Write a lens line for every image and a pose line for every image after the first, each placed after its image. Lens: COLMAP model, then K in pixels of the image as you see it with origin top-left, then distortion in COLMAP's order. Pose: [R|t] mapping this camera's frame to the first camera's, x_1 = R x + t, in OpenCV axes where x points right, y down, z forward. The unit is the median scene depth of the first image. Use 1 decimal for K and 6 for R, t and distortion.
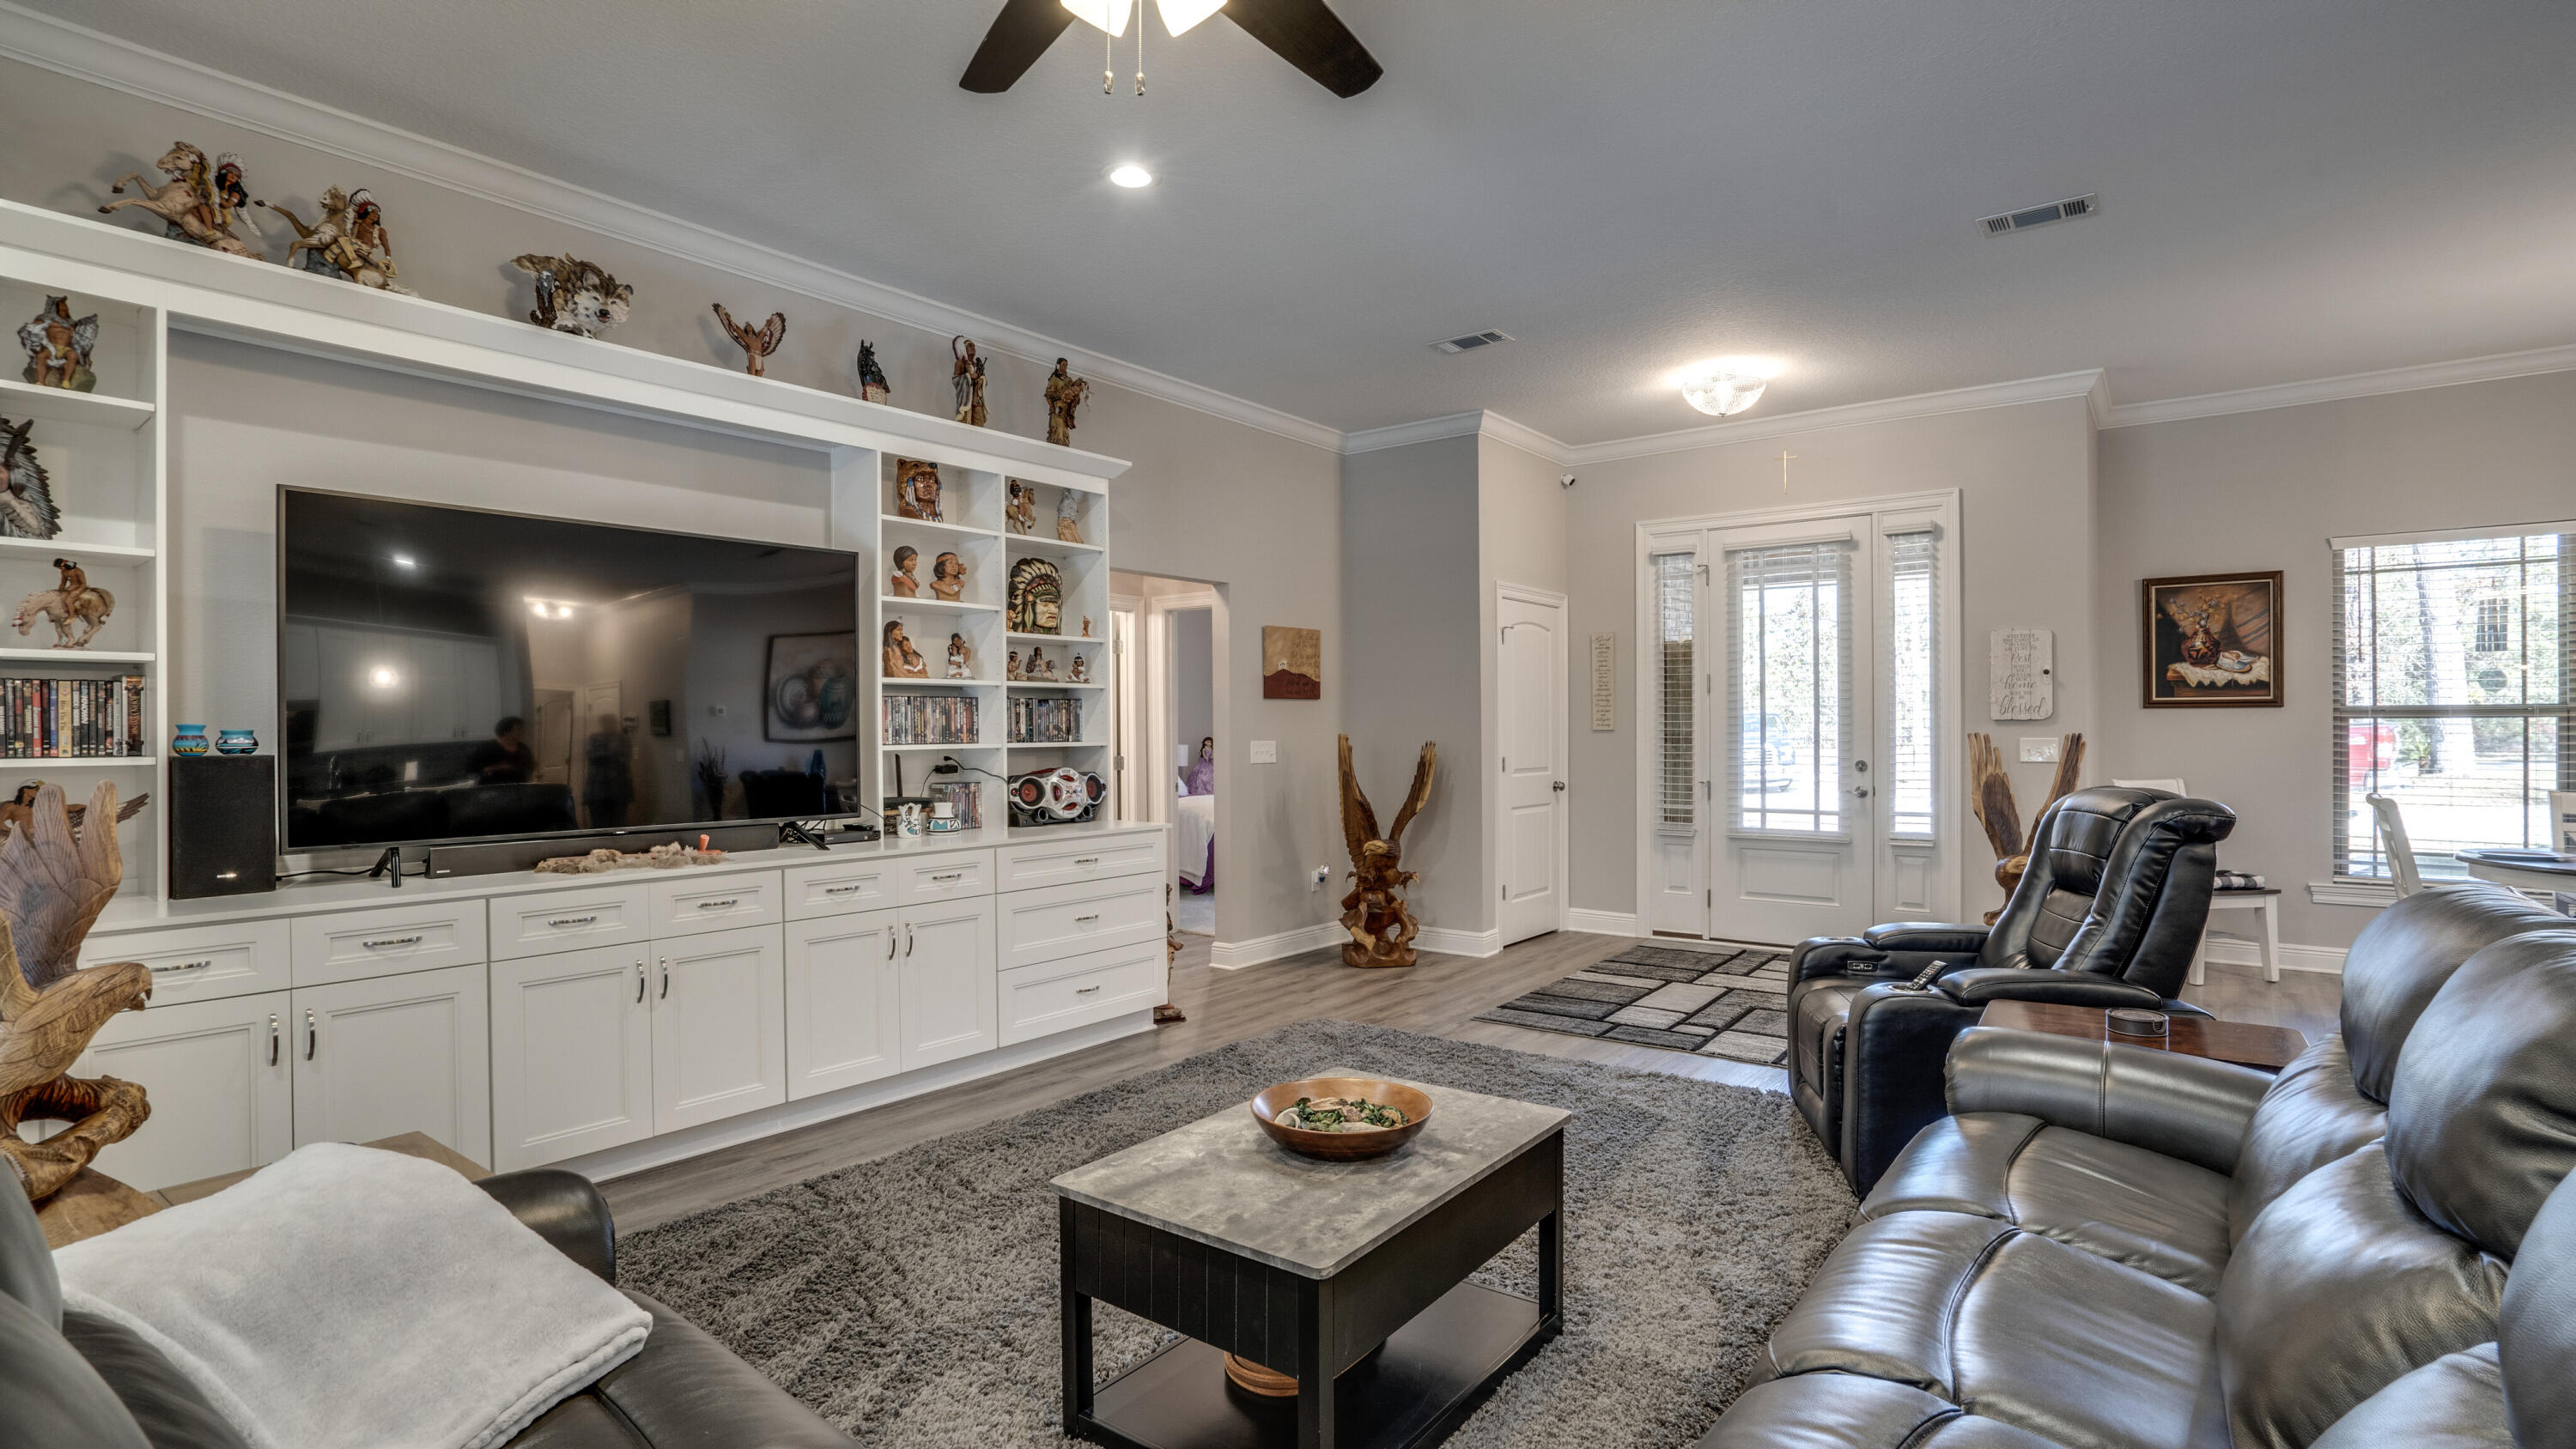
lens RADIAL K [[1194.3, 0, 1286.7], [0, 1194.3, 731.0], [0, 0, 1]] dist [-0.064738, 0.027315]
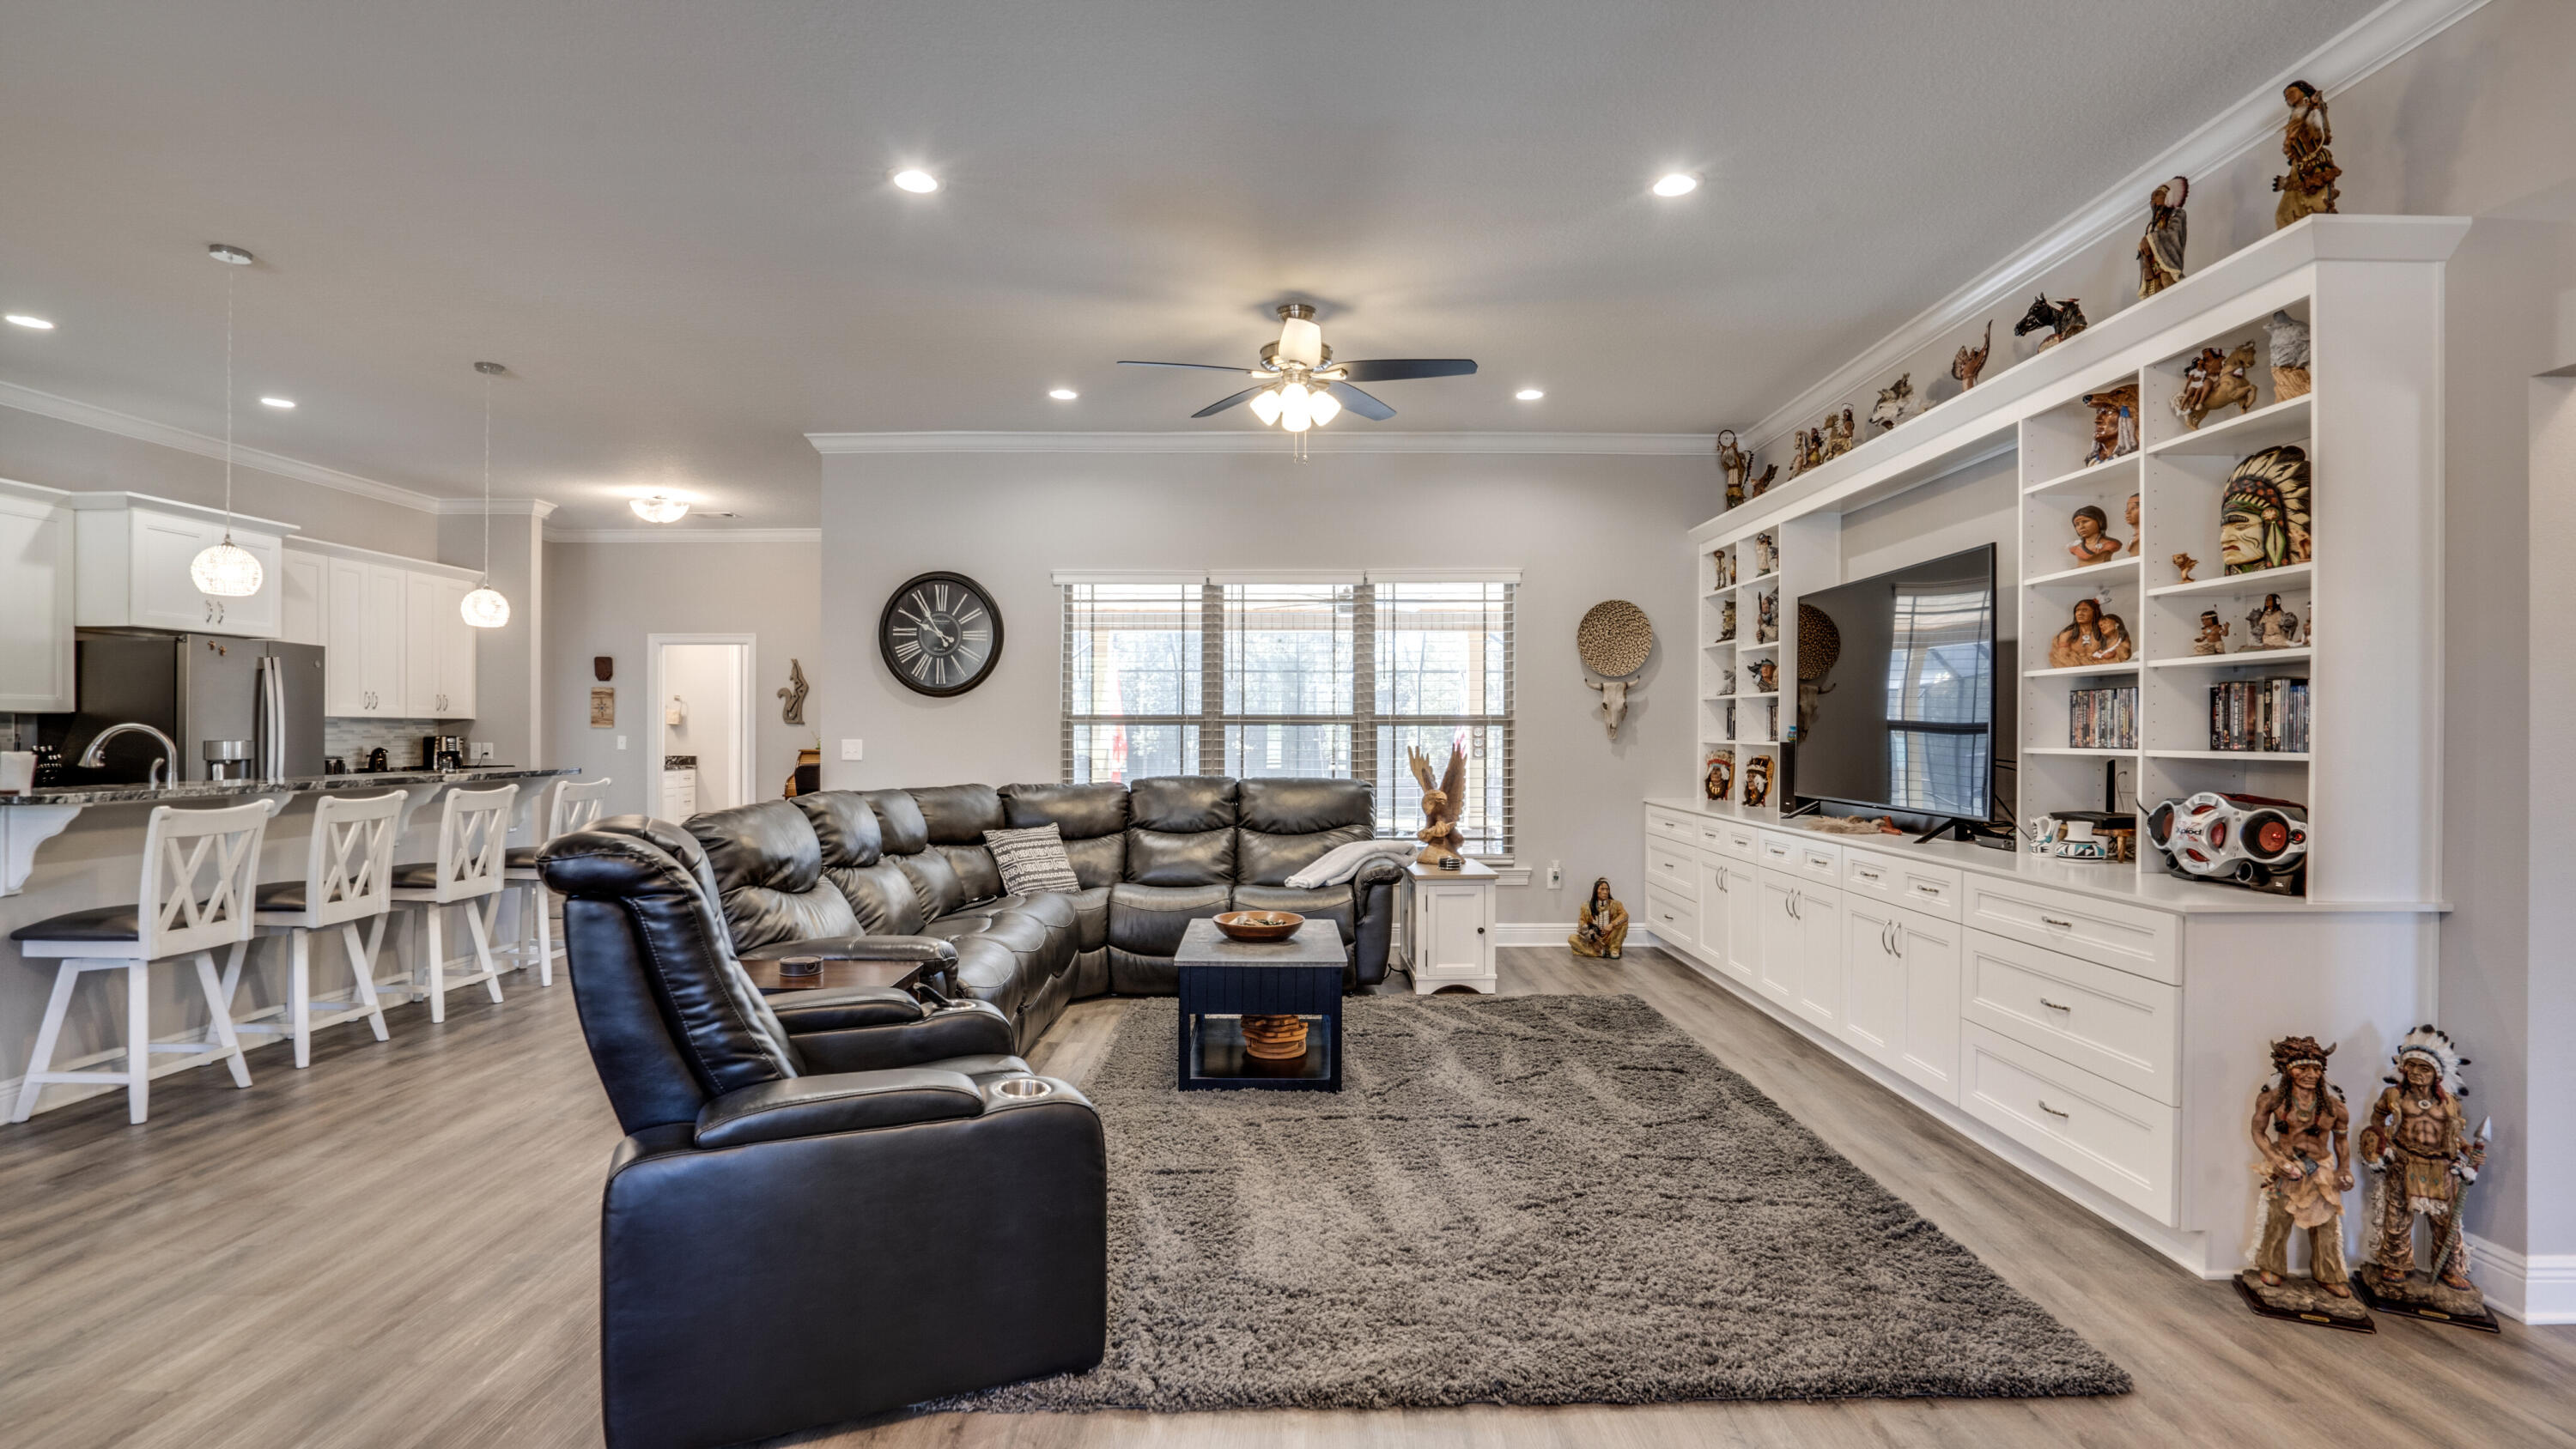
lens RADIAL K [[1194.3, 0, 1286.7], [0, 1194.3, 731.0], [0, 0, 1]] dist [-0.064738, 0.027315]
pose [[-0.793485, 0.003009, -0.608582, 0.550993], [0.000366, 0.999990, 0.004468, -0.003835], [0.608589, 0.003322, -0.793478, 1.175965]]
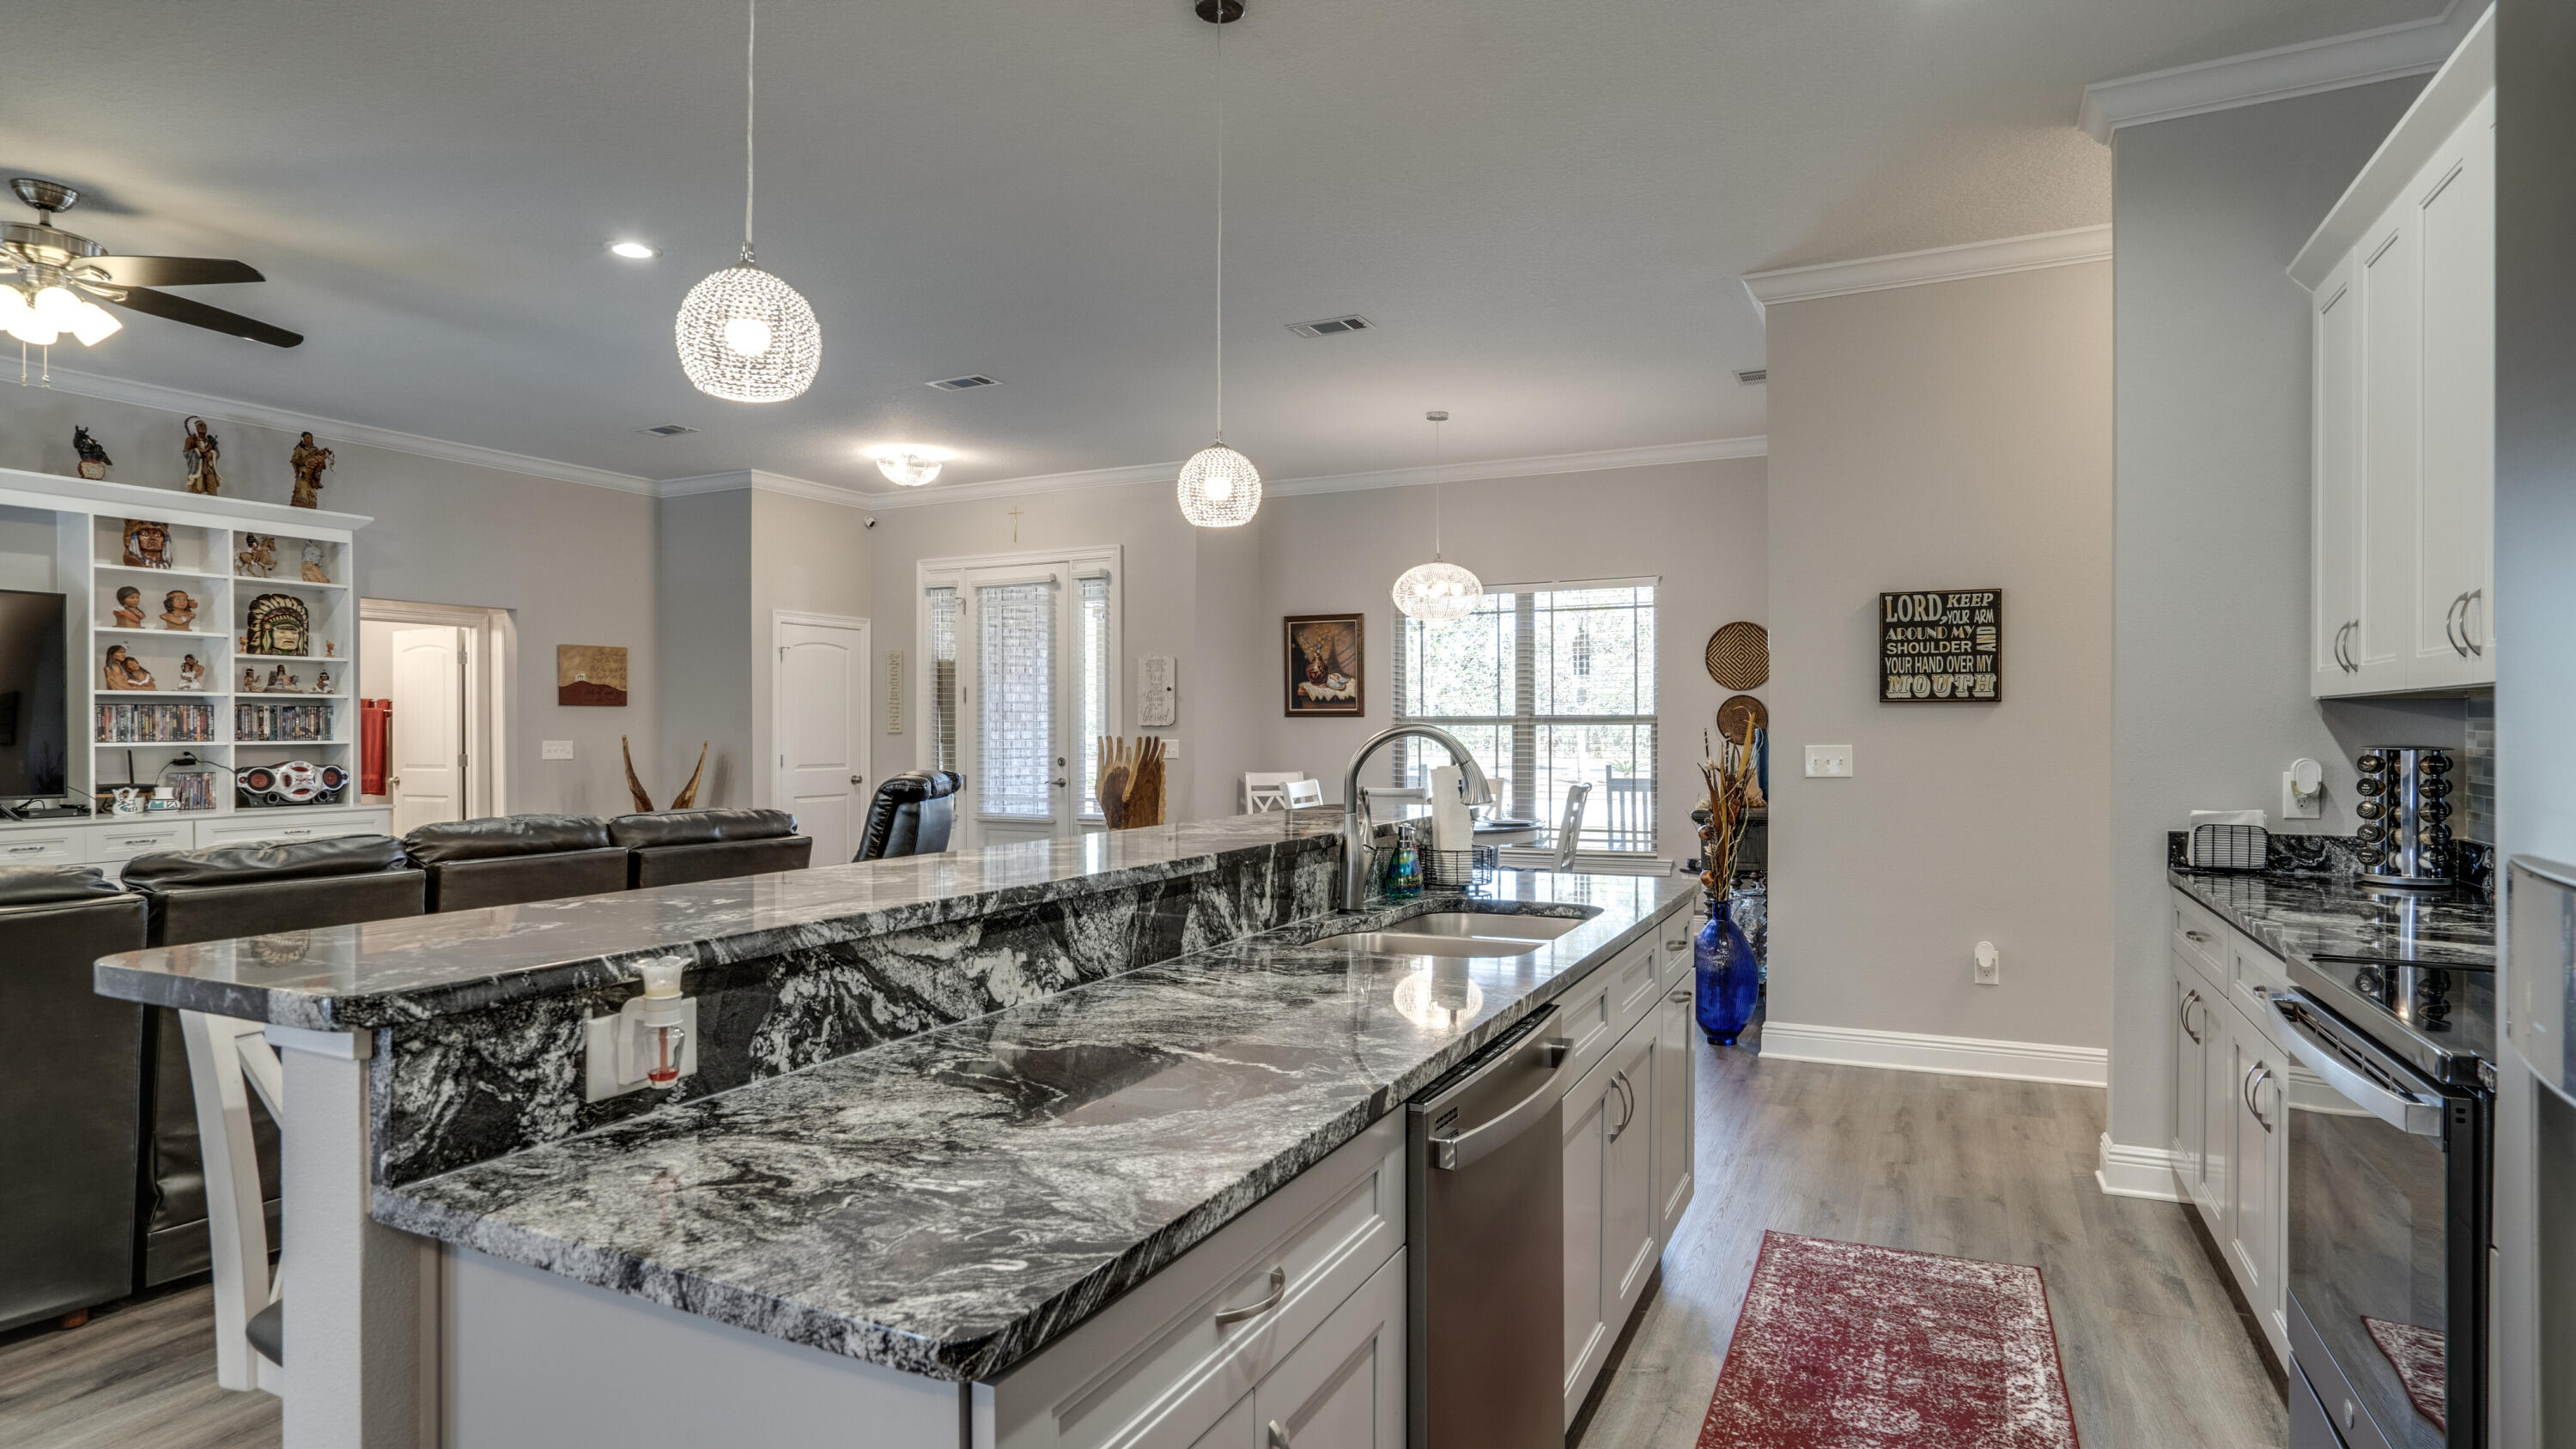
lens RADIAL K [[1322.6, 0, 1294.2], [0, 1322.6, 738.0], [0, 0, 1]] dist [-0.074165, 0.040761]
pose [[0.978517, 0.002316, 0.206155, 0.563167], [-0.003064, 0.999990, 0.003310, -0.001466], [-0.206145, -0.003871, 0.978514, -0.546911]]
